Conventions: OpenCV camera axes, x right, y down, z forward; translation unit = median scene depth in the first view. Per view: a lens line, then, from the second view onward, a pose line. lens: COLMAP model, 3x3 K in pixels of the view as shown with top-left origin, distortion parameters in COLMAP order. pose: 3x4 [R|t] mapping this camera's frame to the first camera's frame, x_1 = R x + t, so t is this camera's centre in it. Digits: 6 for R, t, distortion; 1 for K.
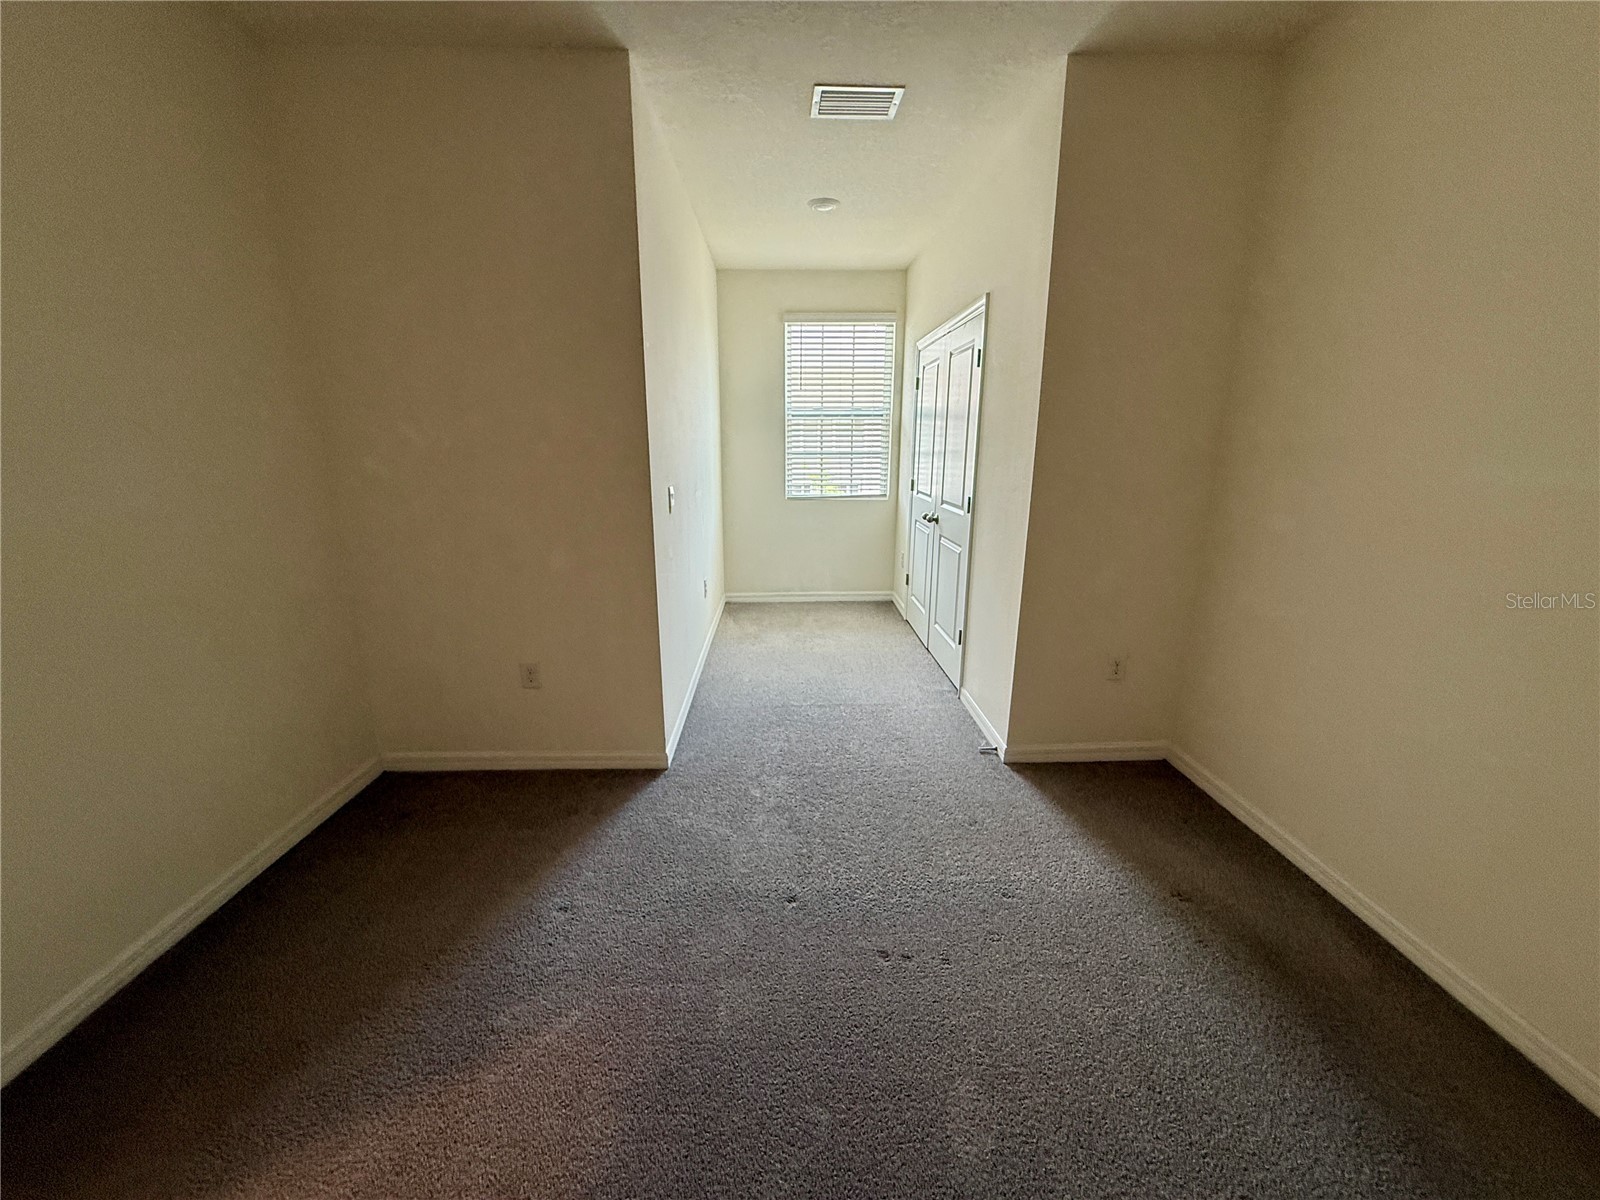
lens RADIAL K [[637.2, 0, 804.4], [0, 637.2, 597.8], [0, 0, 1]] dist [-0.001128, 0.000393]
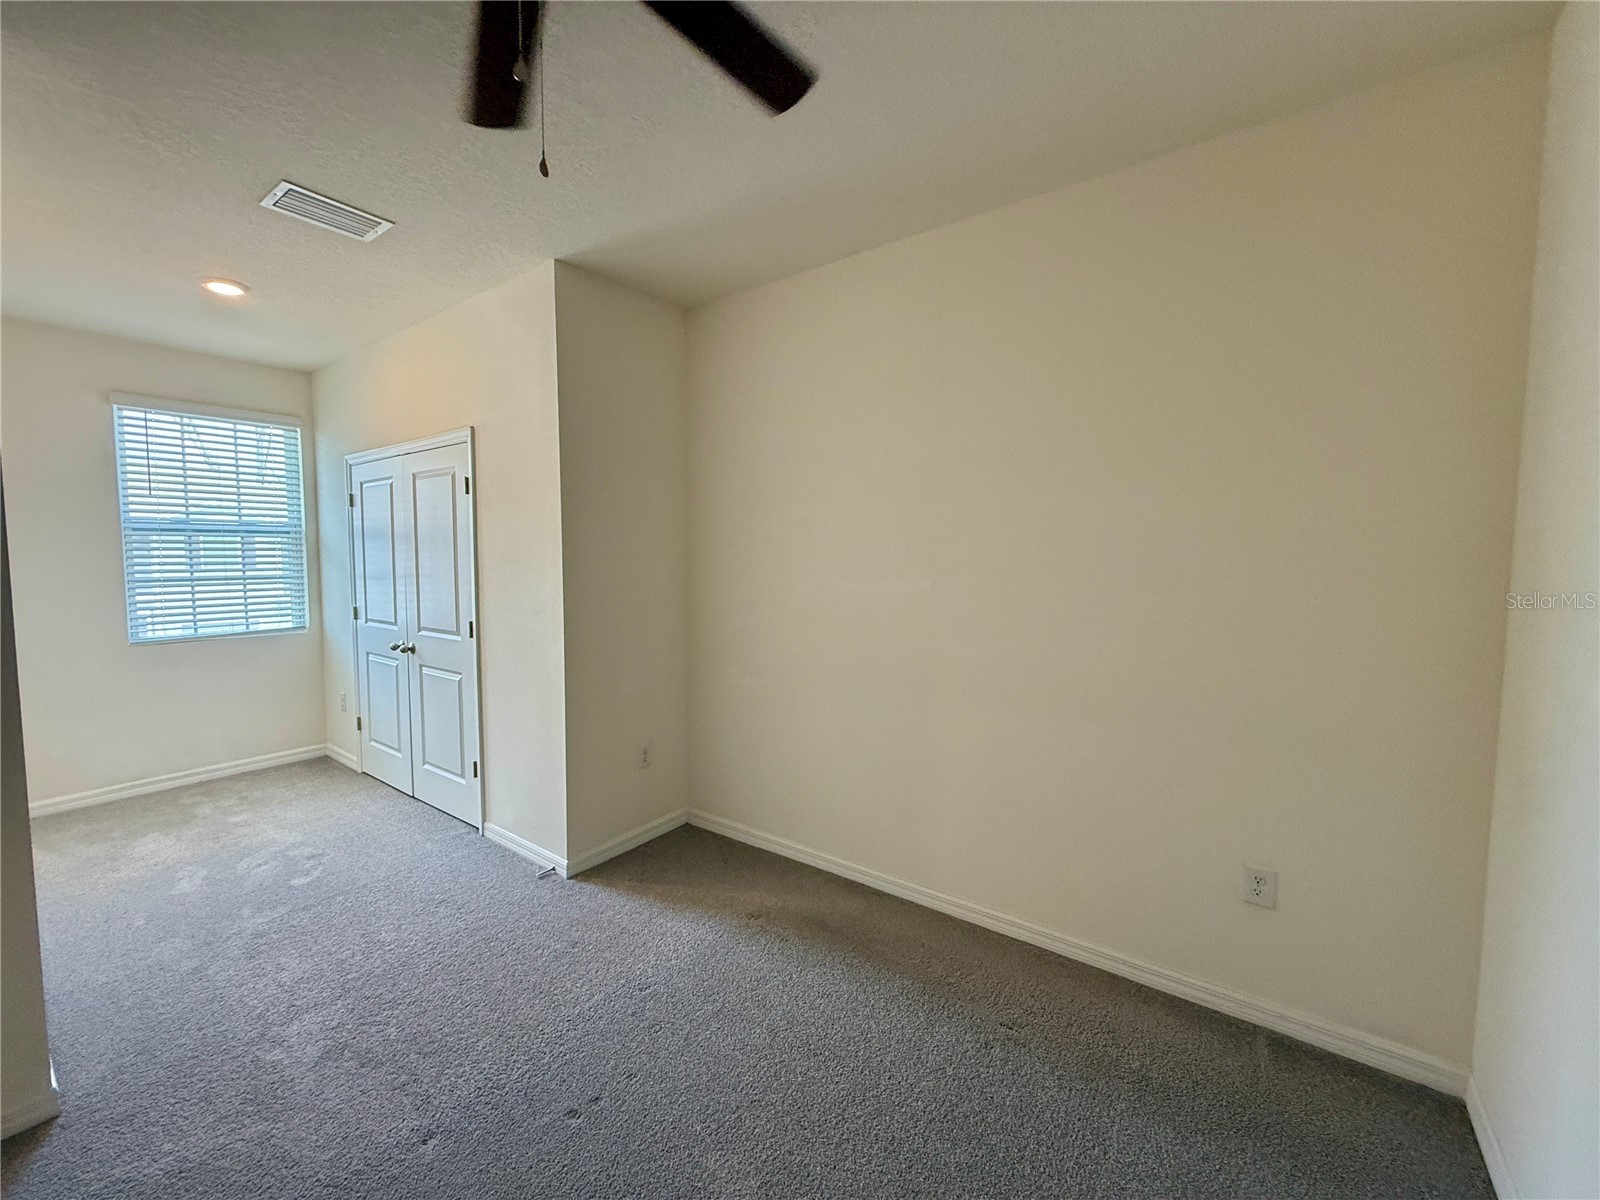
lens RADIAL K [[637.2, 0, 792.4], [0, 637.2, 598.5], [0, 0, 1]] dist [-0.001128, 0.000393]
pose [[0.620895, -0.052771, 0.782116, -0.161817], [0.187570, 0.978749, -0.082868, -0.016358], [-0.761122, 0.198154, 0.617598, 0.015823]]
